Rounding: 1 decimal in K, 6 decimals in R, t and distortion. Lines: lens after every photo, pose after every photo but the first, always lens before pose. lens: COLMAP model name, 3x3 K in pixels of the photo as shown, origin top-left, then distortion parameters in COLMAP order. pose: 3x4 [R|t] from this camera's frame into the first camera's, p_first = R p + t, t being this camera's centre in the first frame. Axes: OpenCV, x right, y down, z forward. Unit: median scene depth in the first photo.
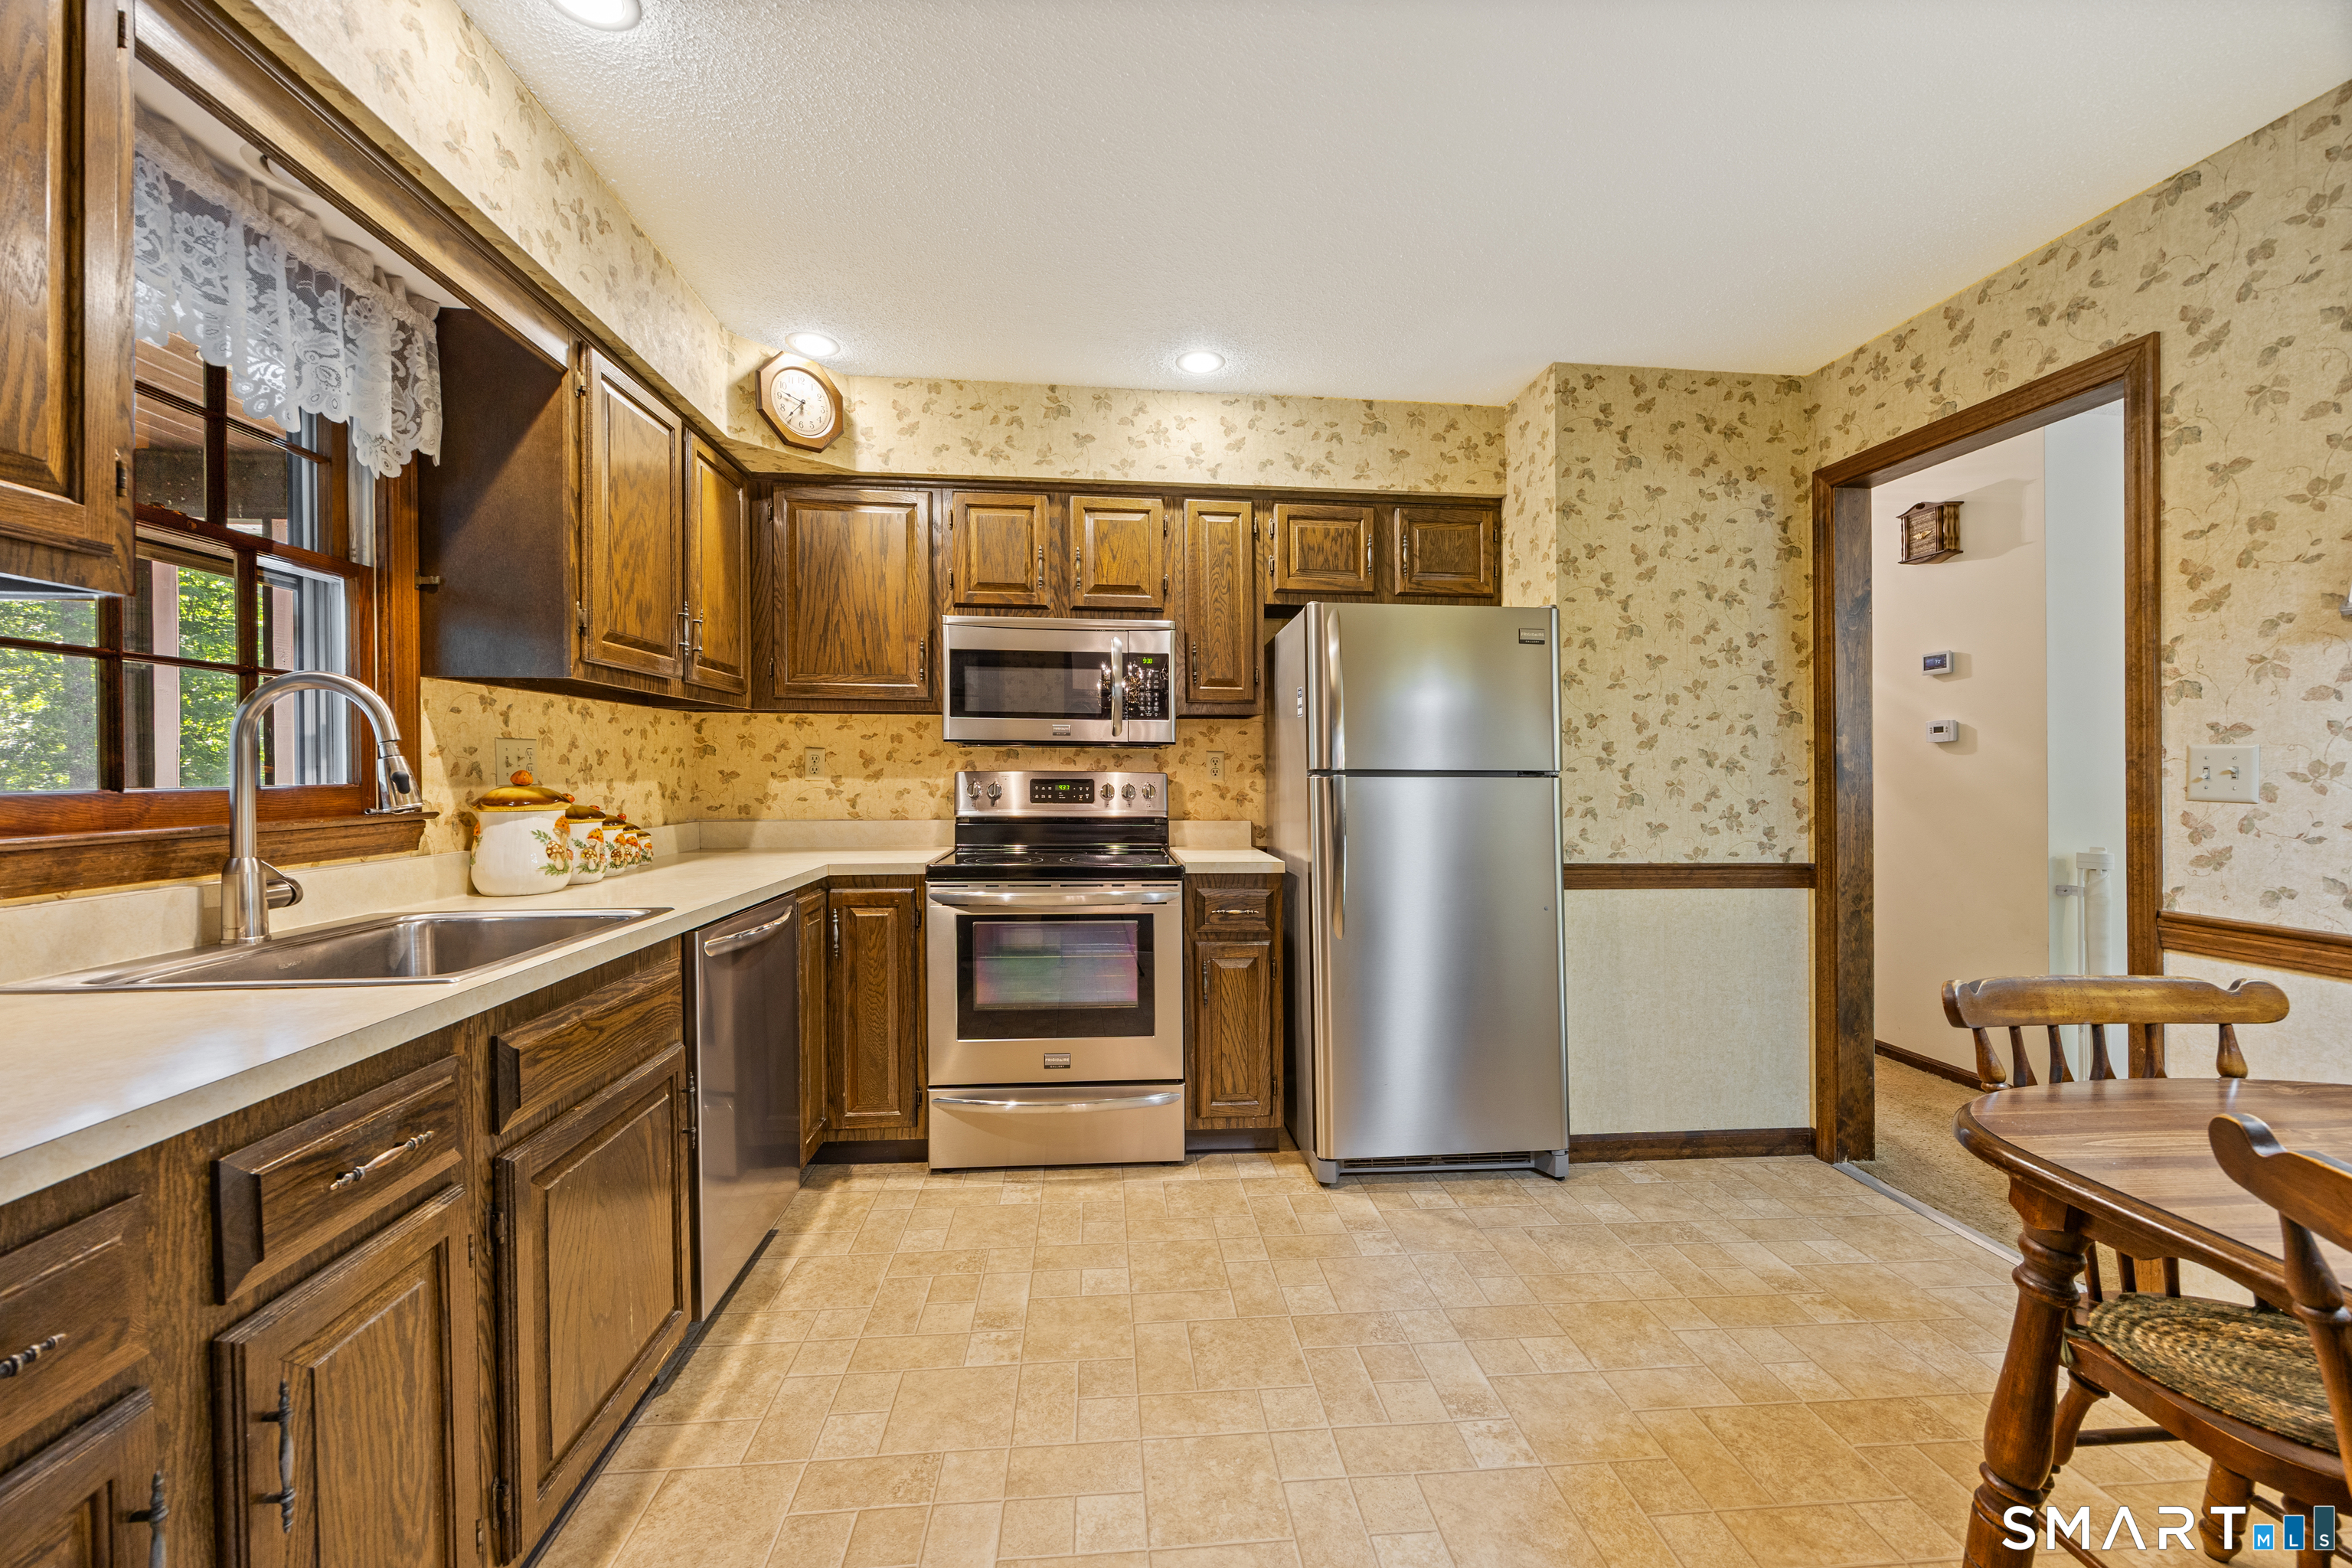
lens RADIAL K [[923.7, 0, 1175.3], [0, 923.7, 755.0], [0, 0, 1]] dist [0.000598, 0.000400]
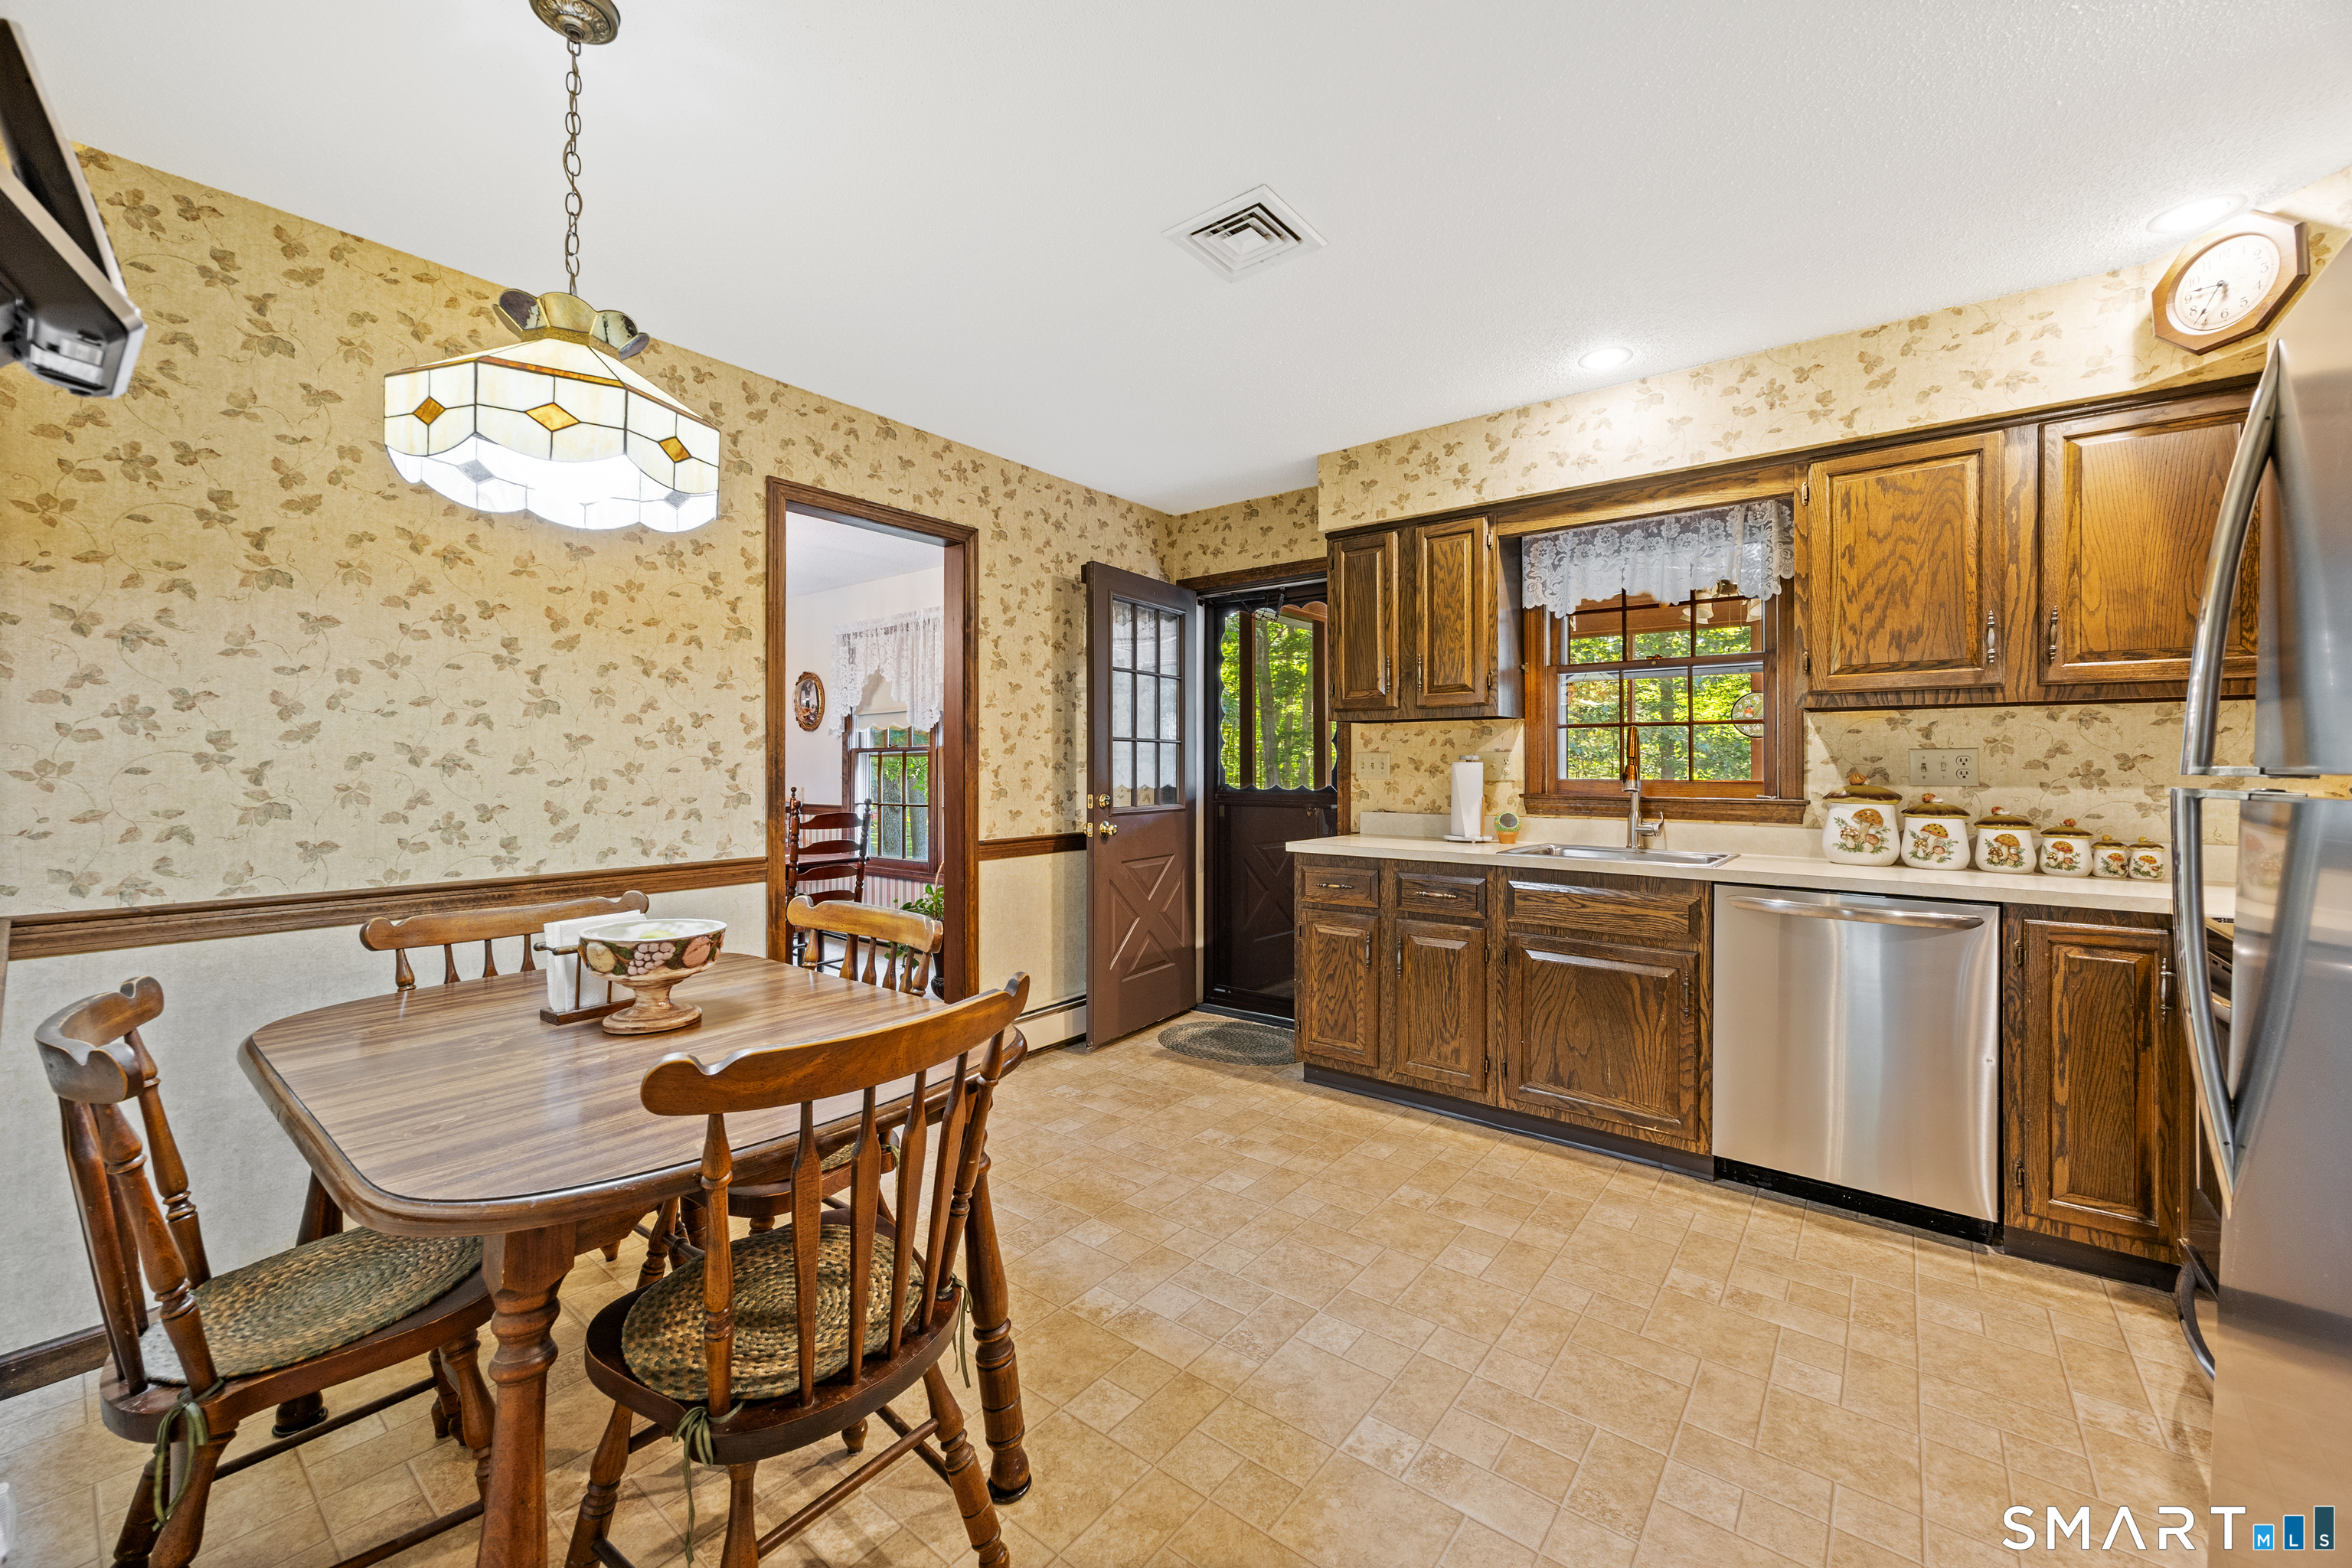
lens RADIAL K [[923.7, 0, 1175.3], [0, 923.7, 755.0], [0, 0, 1]] dist [0.000598, 0.000400]
pose [[-0.688695, -0.014655, -0.724903, 0.749507], [0.003746, 0.999710, -0.023770, 0.013752], [0.725041, -0.019086, -0.688441, 0.934295]]
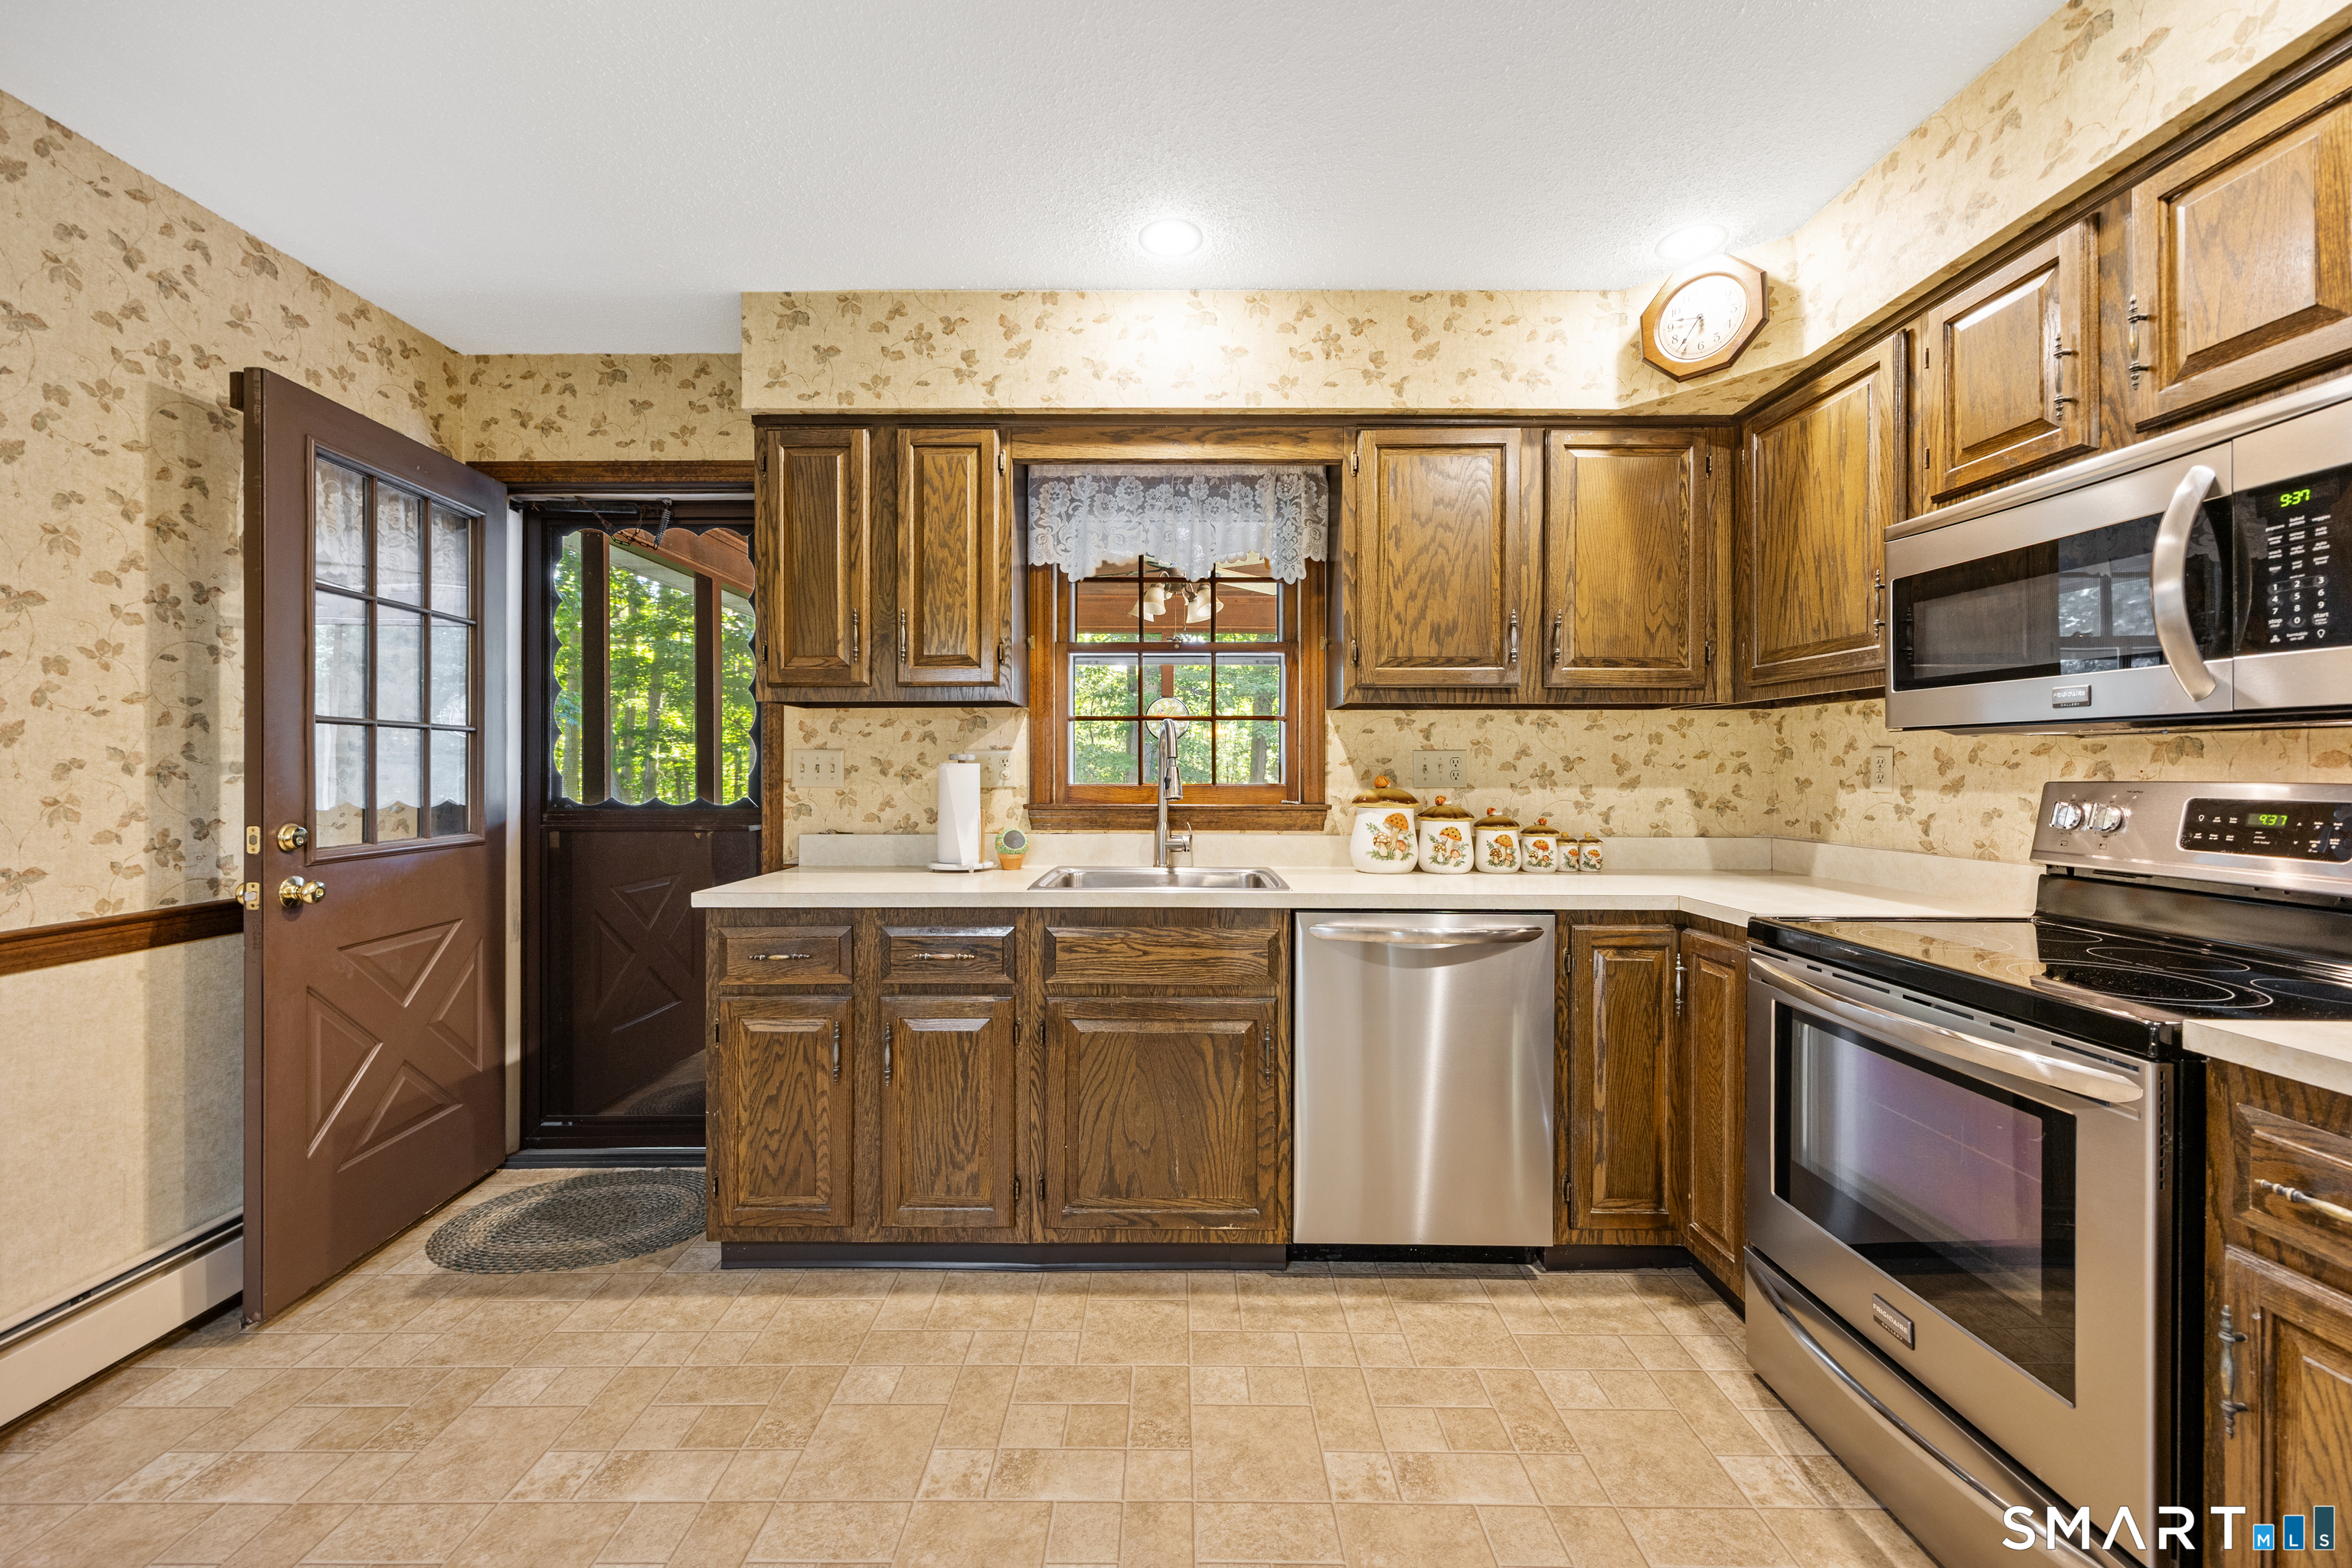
lens RADIAL K [[919.5, 0, 1171.2], [0, 919.5, 765.1], [0, 0, 1]] dist [-0.001091, -0.000226]
pose [[-0.100943, -0.009293, -0.994849, 0.452972], [0.012243, 0.999869, -0.010583, 0.009011], [0.994817, -0.013248, -0.100816, 0.648843]]
